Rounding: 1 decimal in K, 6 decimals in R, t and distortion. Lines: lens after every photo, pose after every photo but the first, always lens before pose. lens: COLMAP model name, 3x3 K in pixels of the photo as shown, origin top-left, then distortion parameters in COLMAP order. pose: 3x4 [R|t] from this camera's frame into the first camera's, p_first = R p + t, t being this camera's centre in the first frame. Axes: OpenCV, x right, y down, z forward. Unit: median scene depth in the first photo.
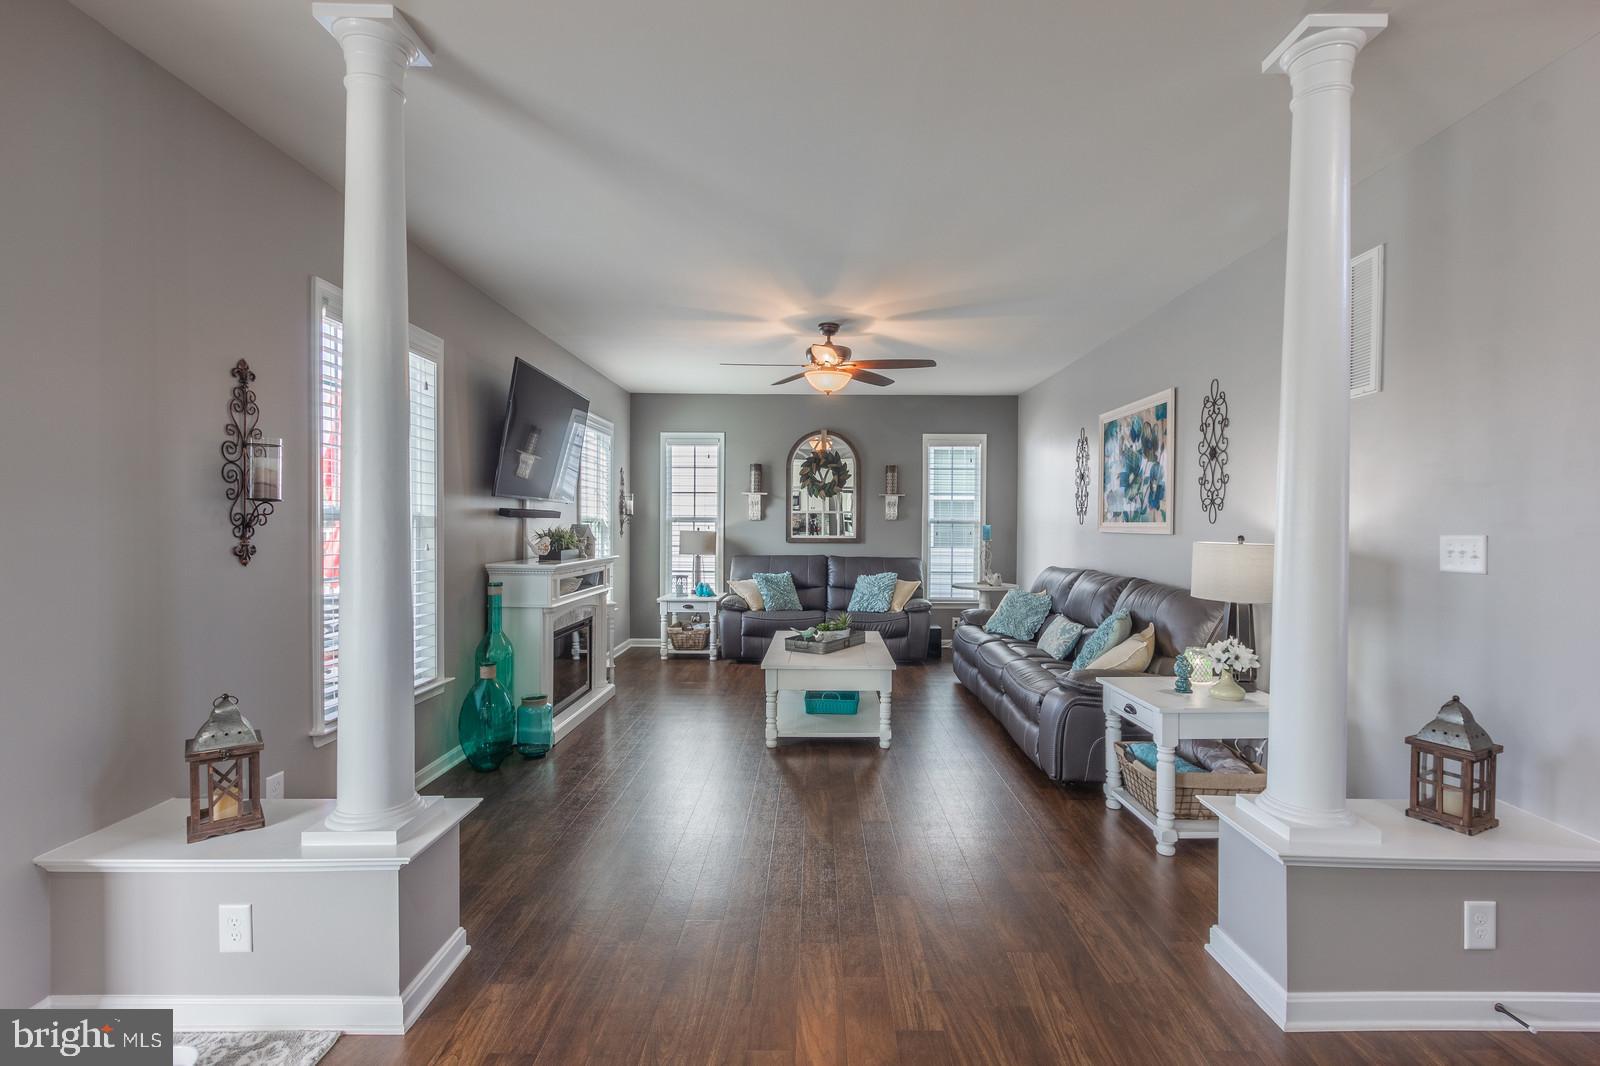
lens RADIAL K [[741.7, 0, 820.3], [0, 741.7, 539.0], [0, 0, 1]] dist [0.016759, -0.005072]
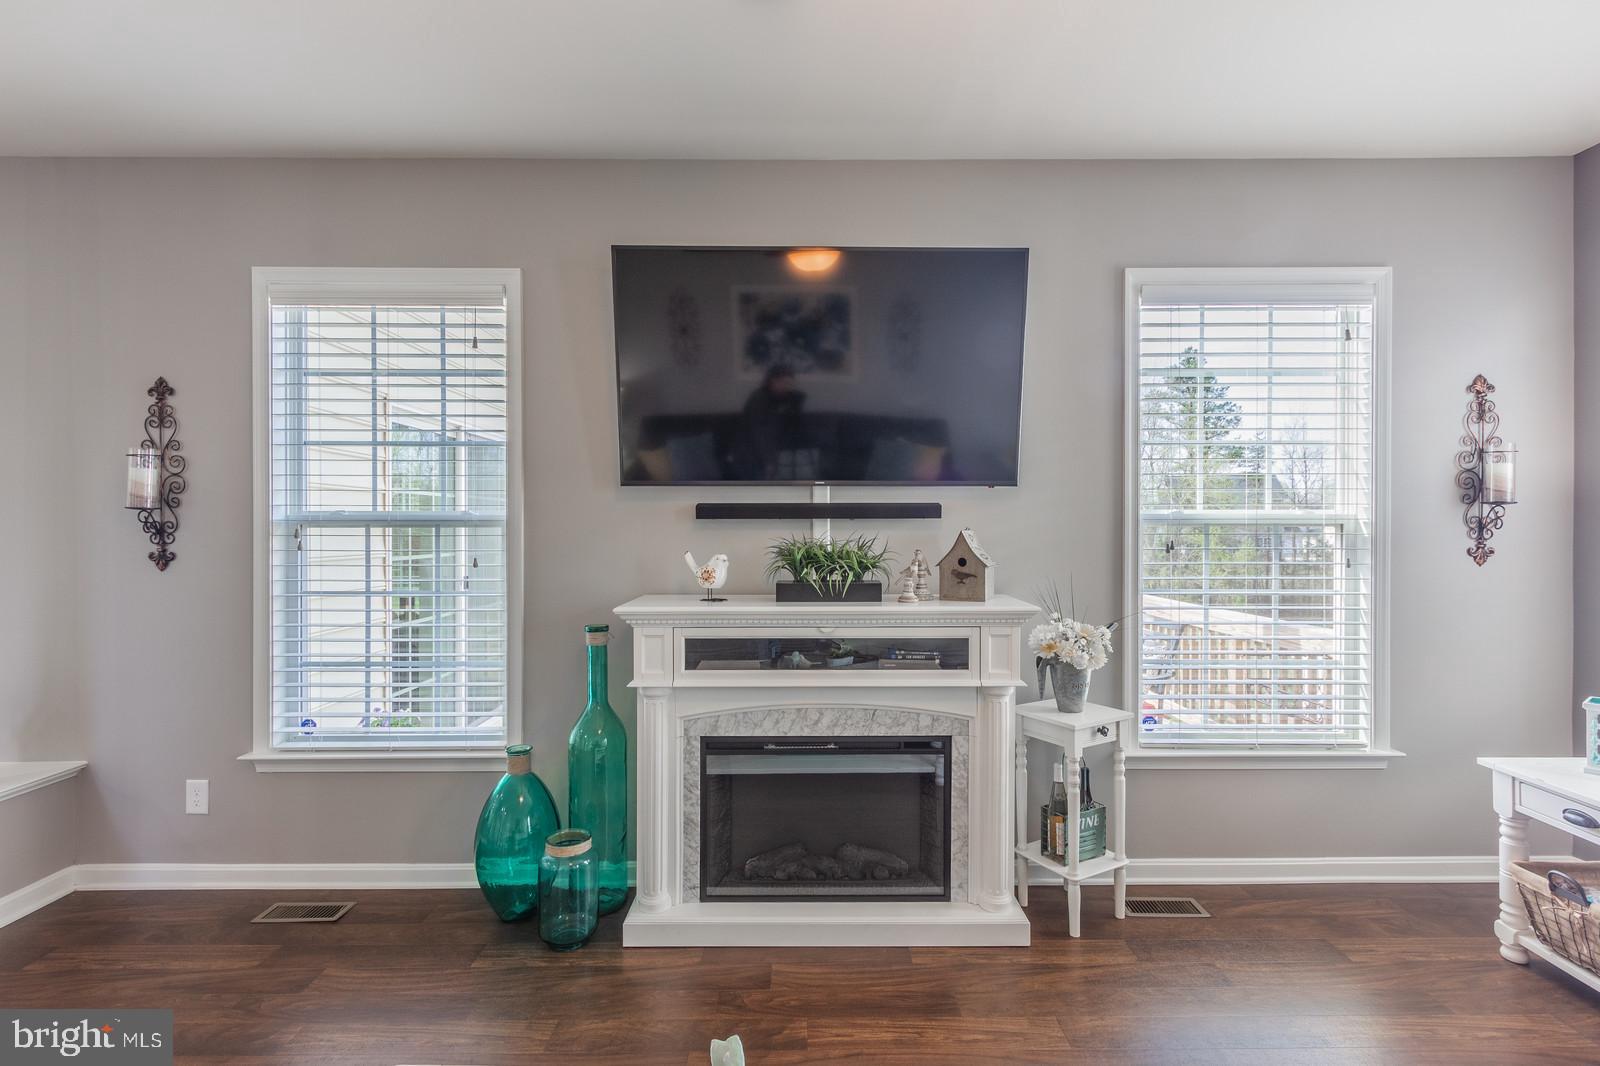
lens RADIAL K [[741.7, 0, 829.8], [0, 741.7, 536.1], [0, 0, 1]] dist [0.016759, -0.005072]
pose [[0.002334, 0.004805, -0.999986, 0.109040], [-0.018898, 0.999810, 0.004760, -0.013572], [0.999819, 0.018886, 0.002424, 0.718871]]
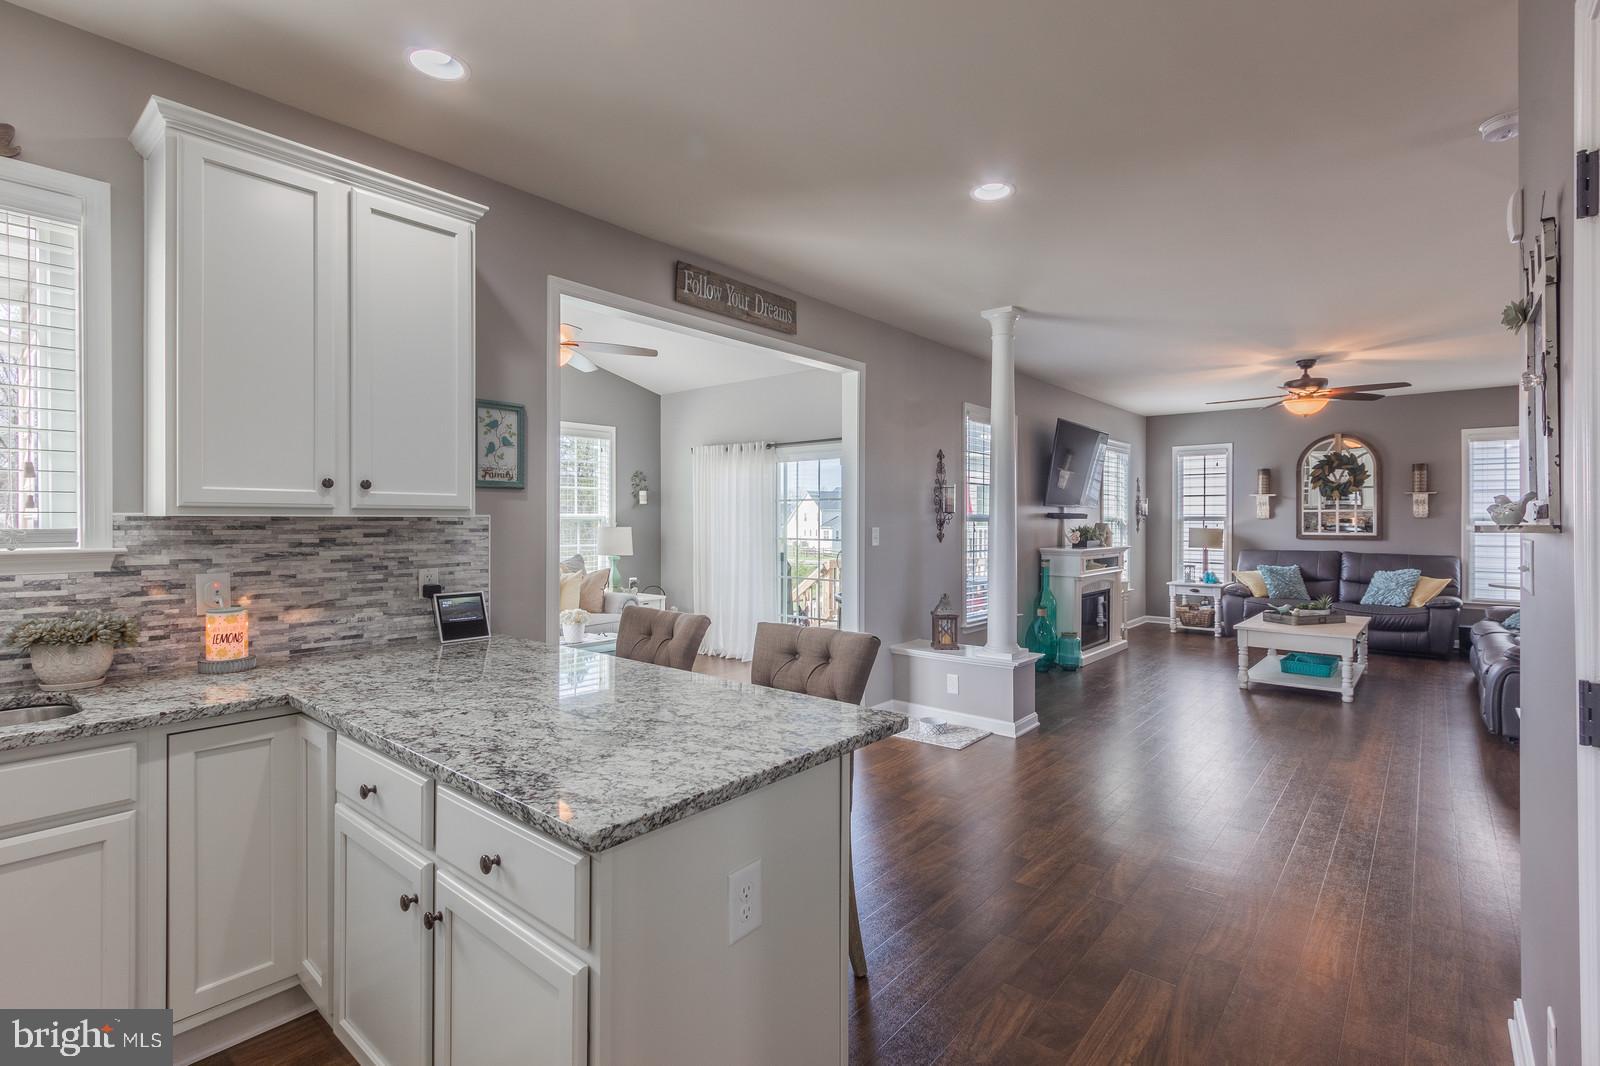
lens RADIAL K [[741.7, 0, 818.0], [0, 741.7, 521.8], [0, 0, 1]] dist [0.016759, -0.005072]
pose [[0.768380, -0.004223, -0.639980, 0.129981], [-0.009243, 0.999801, -0.017695, 0.006087], [0.639927, 0.019512, 0.768188, -0.335741]]
